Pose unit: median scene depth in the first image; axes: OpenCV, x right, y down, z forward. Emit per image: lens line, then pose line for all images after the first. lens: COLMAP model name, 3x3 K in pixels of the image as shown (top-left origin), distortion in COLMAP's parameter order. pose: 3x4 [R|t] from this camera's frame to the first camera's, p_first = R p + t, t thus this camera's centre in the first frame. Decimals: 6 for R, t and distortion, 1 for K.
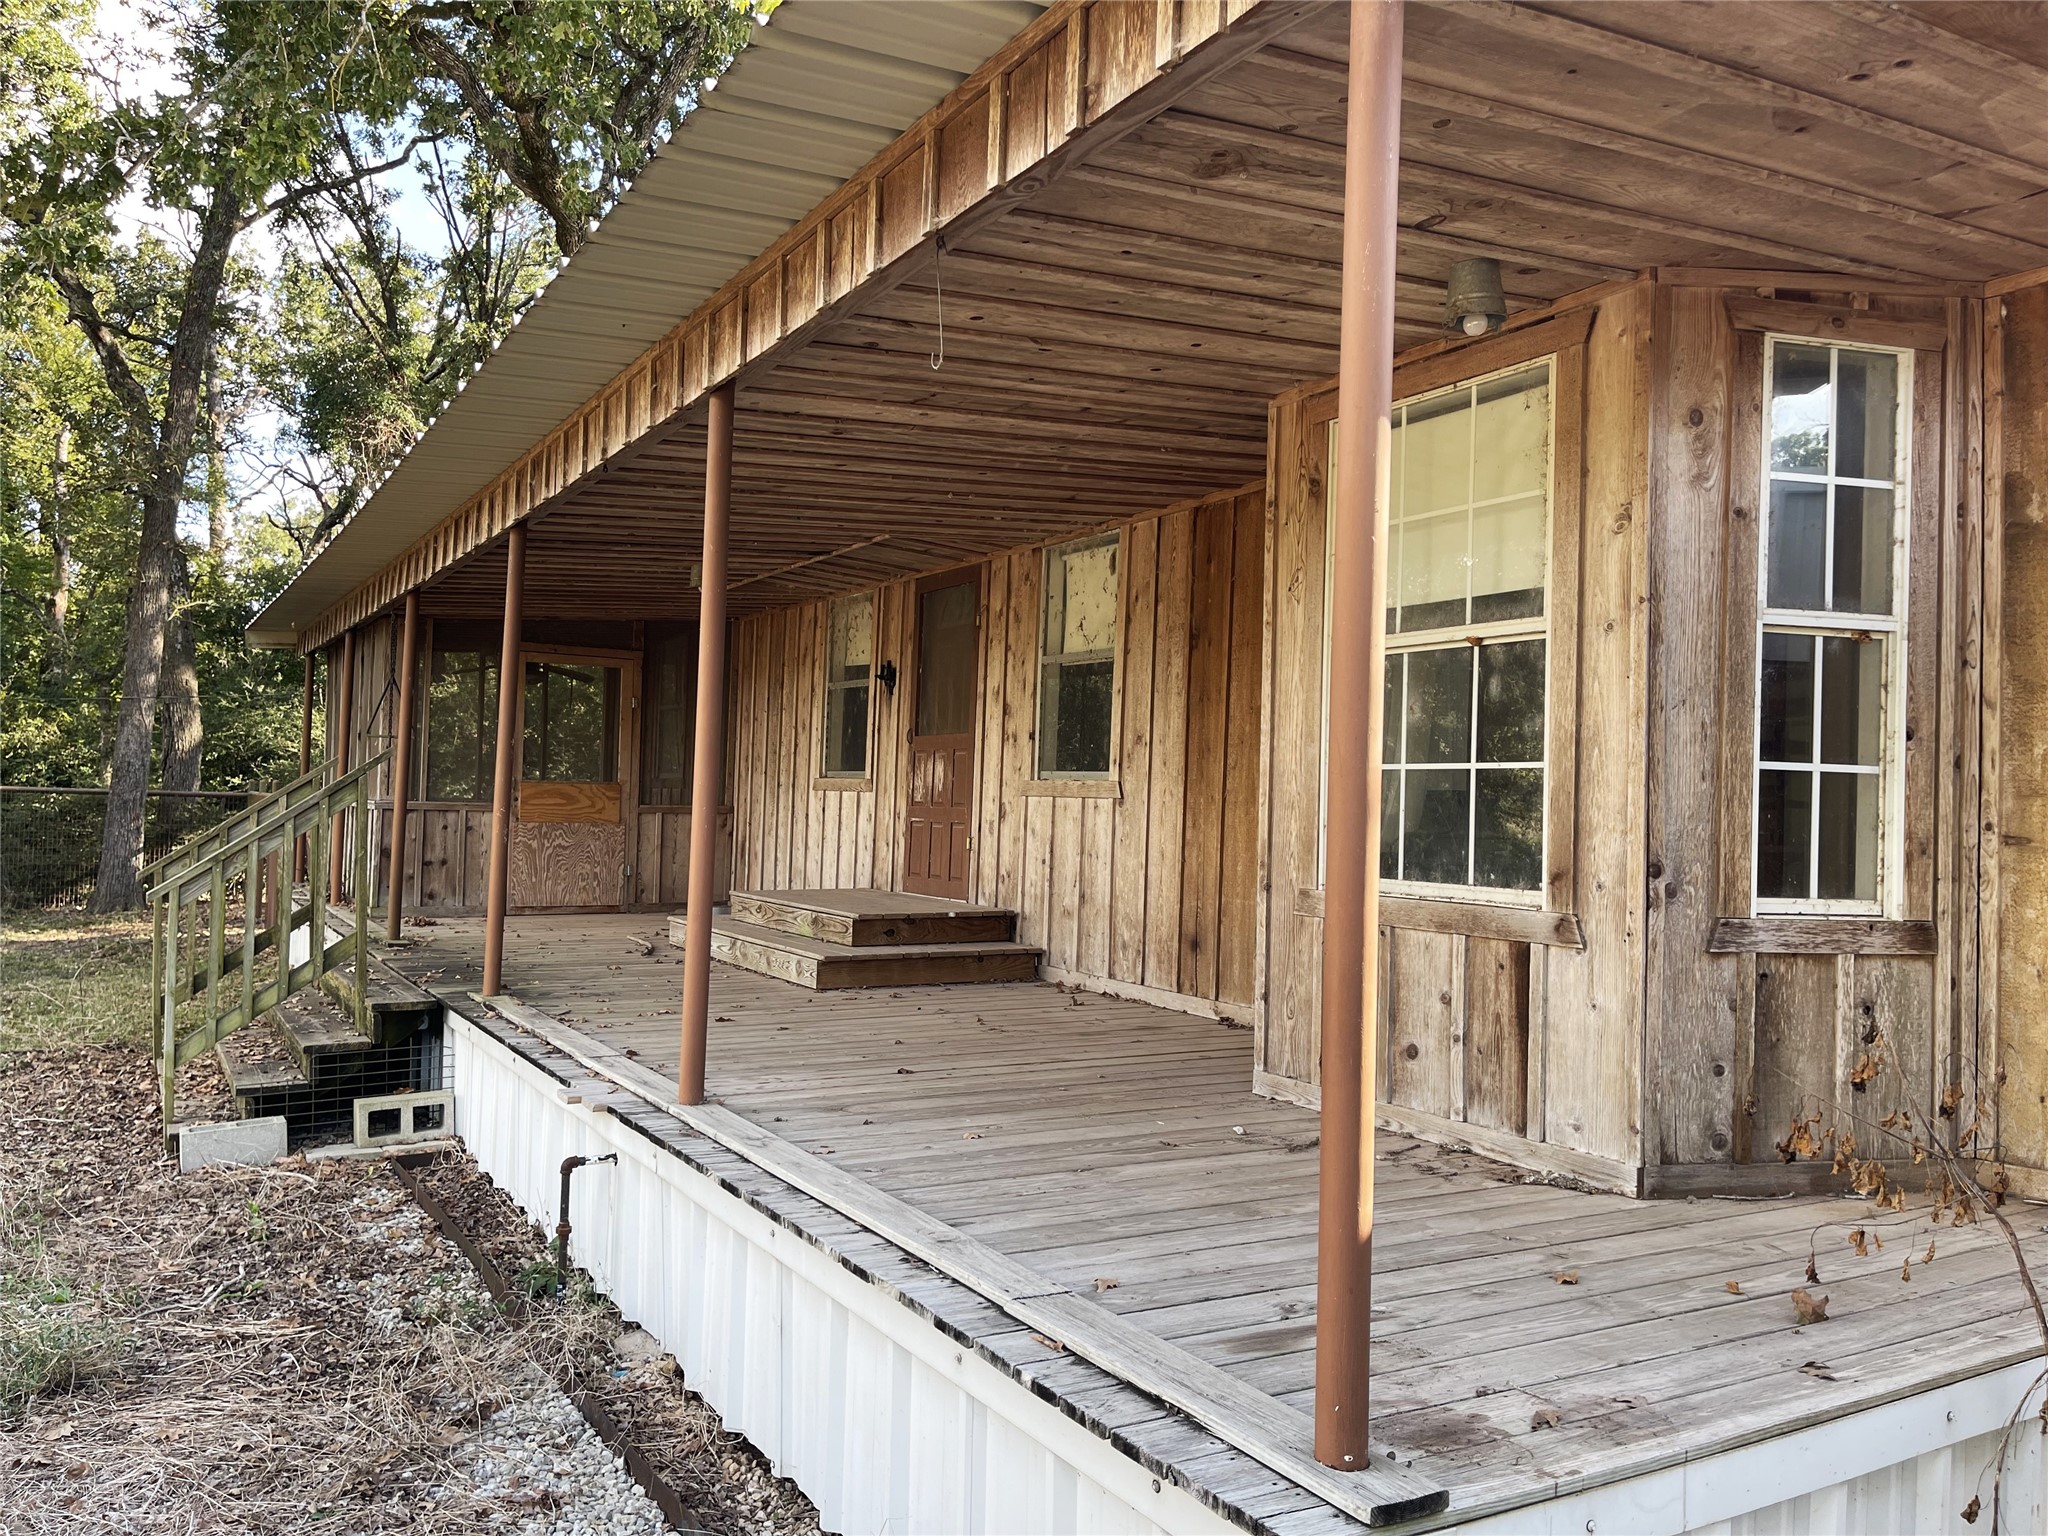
lens RADIAL K [[1588.0, 0, 991.3], [0, 1588.0, 771.5], [0, 0, 1]] dist [0.096798, -0.140147]
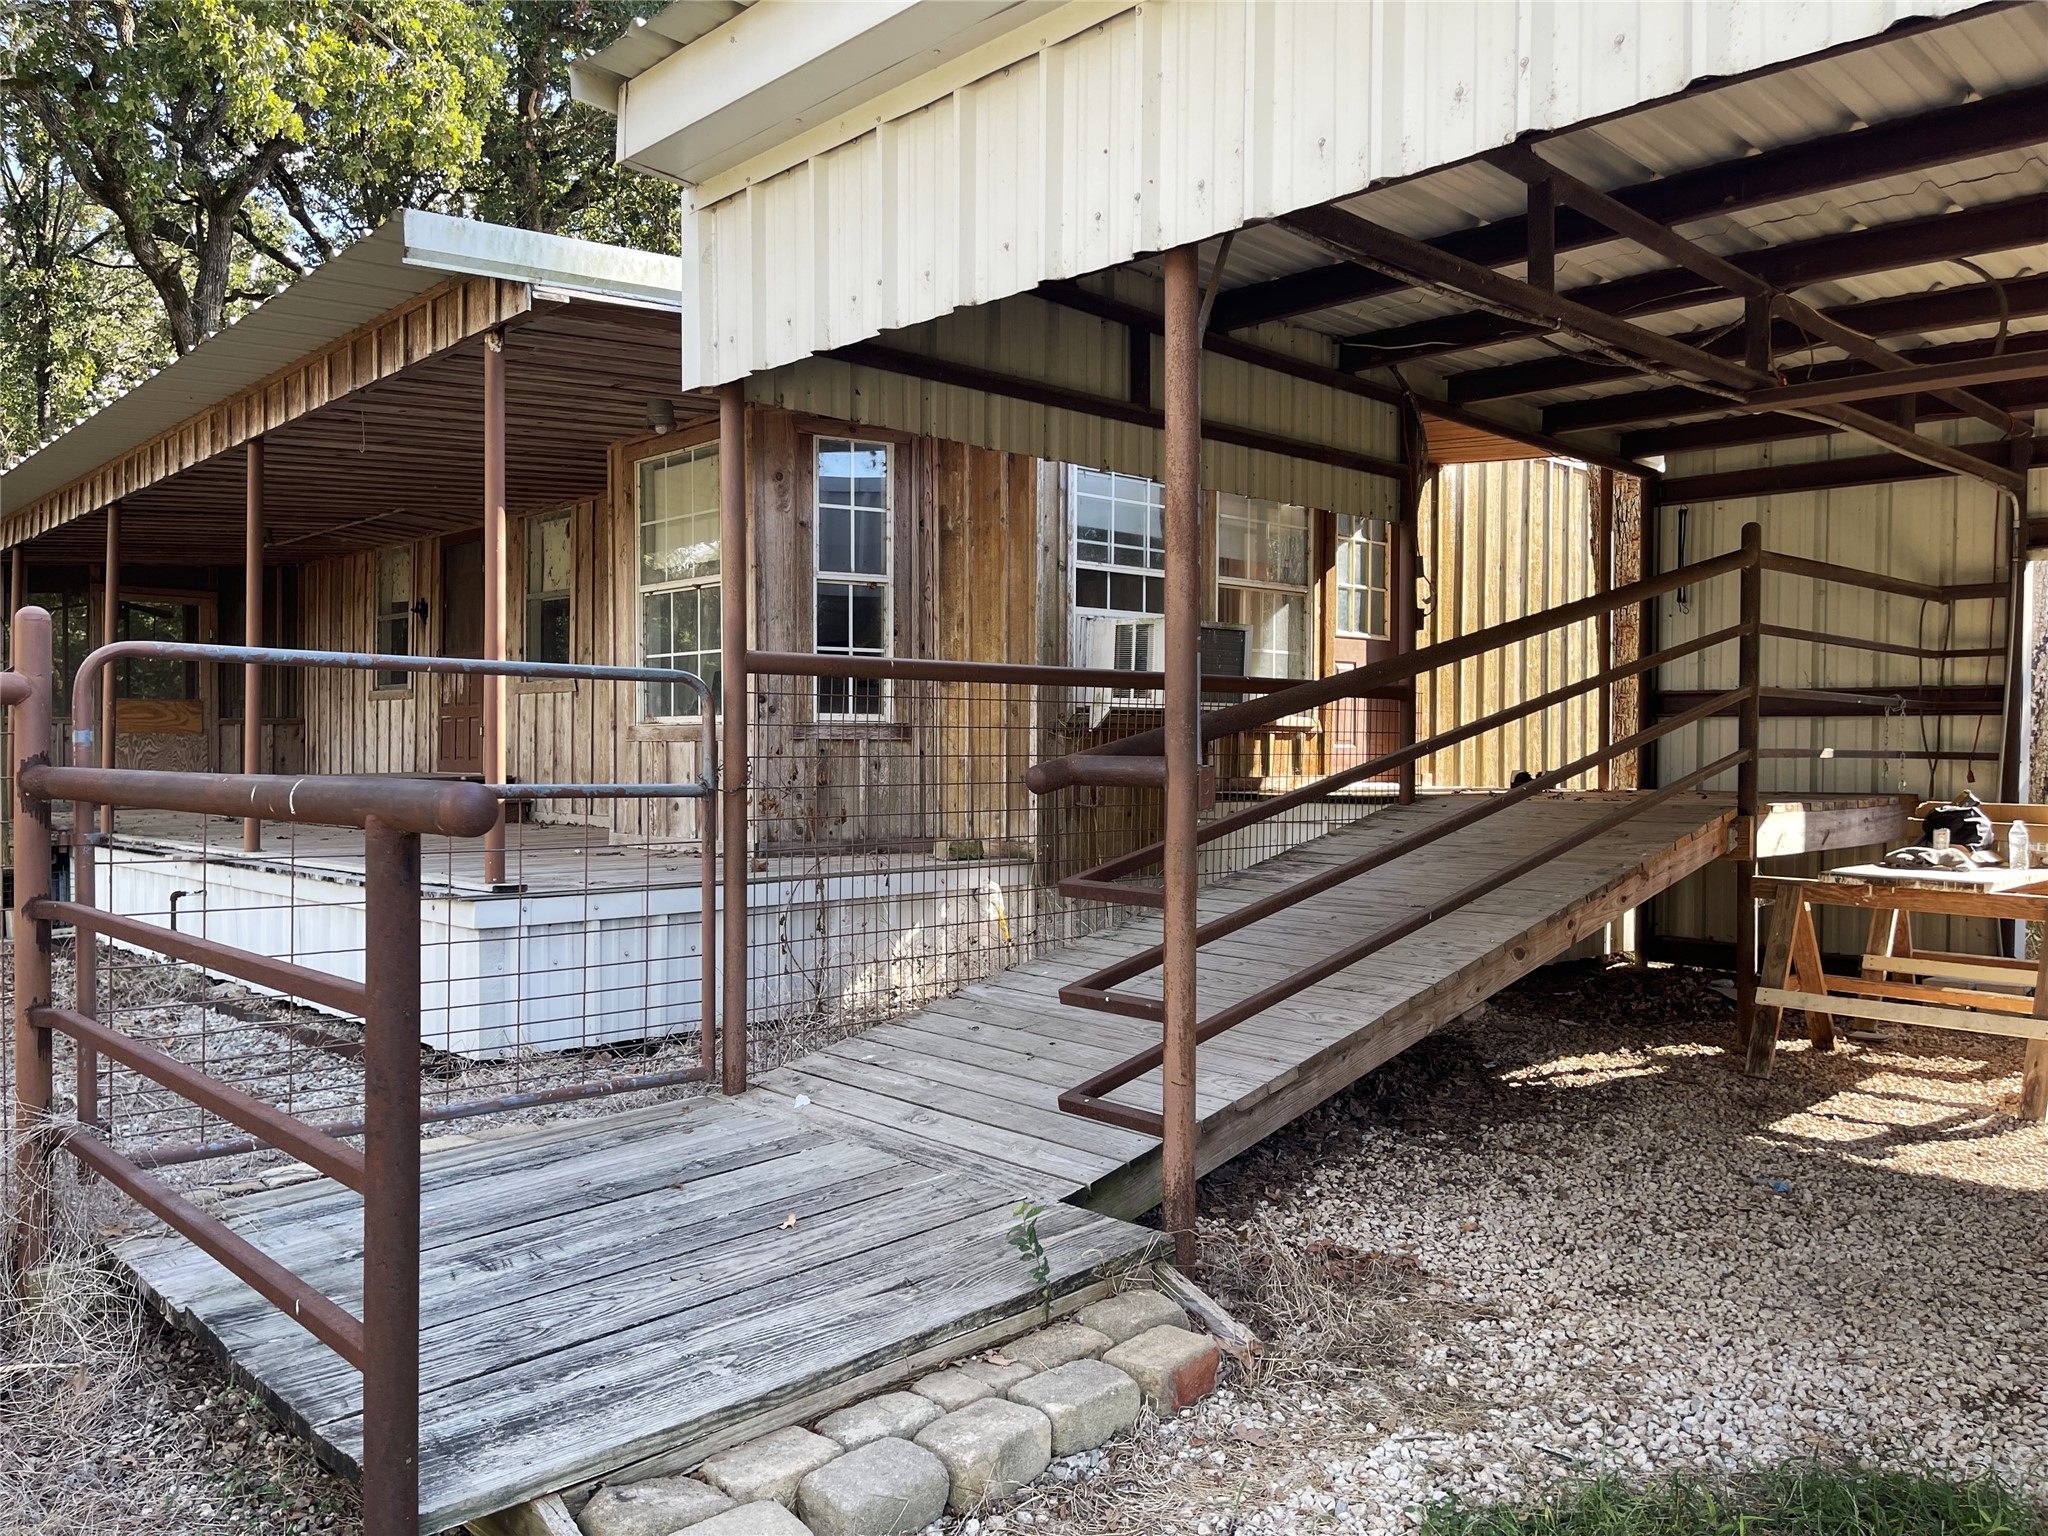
lens RADIAL K [[1603.3, 0, 1024.0], [0, 1603.3, 768.0], [0, 0, 1]] dist [0.091815, -0.138631]
pose [[0.971375, -0.029996, 0.235652, 0.197474], [0.021800, 0.999066, 0.037307, 0.062583], [-0.236551, -0.031102, 0.971121, -0.842908]]
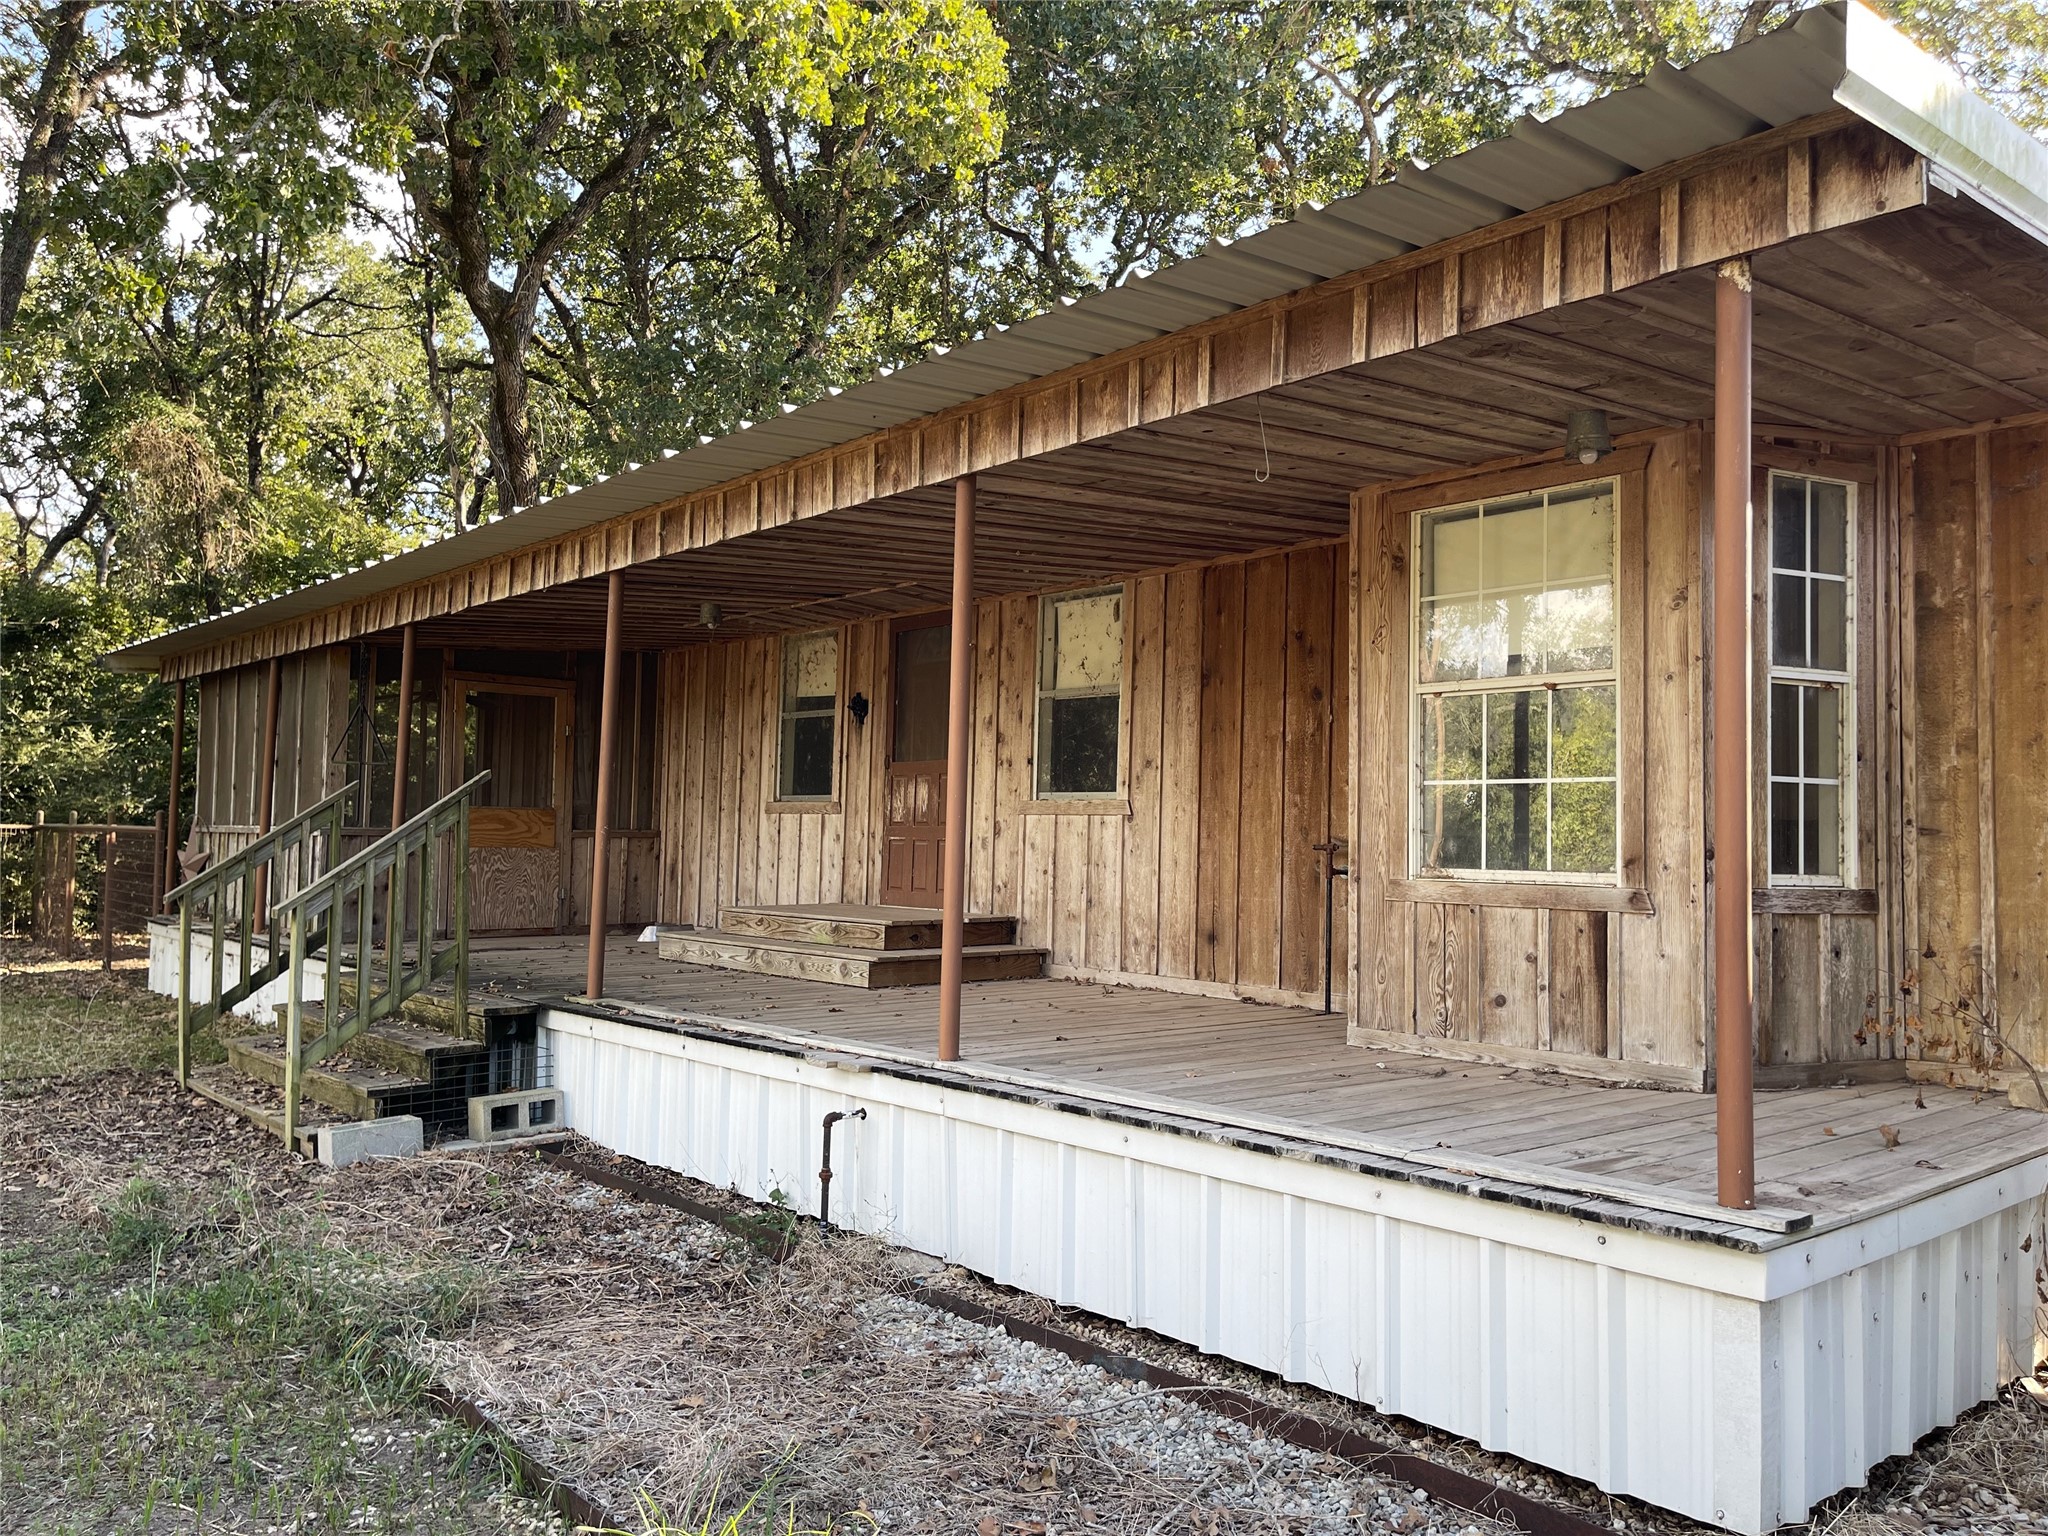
lens RADIAL K [[1603.3, 0, 1024.0], [0, 1603.3, 768.0], [0, 0, 1]] dist [0.091815, -0.138631]
pose [[0.979365, -0.000337, 0.202100, -0.349254], [0.004711, 0.999765, -0.021161, 0.011012], [-0.202045, 0.021677, 0.979136, -0.192897]]
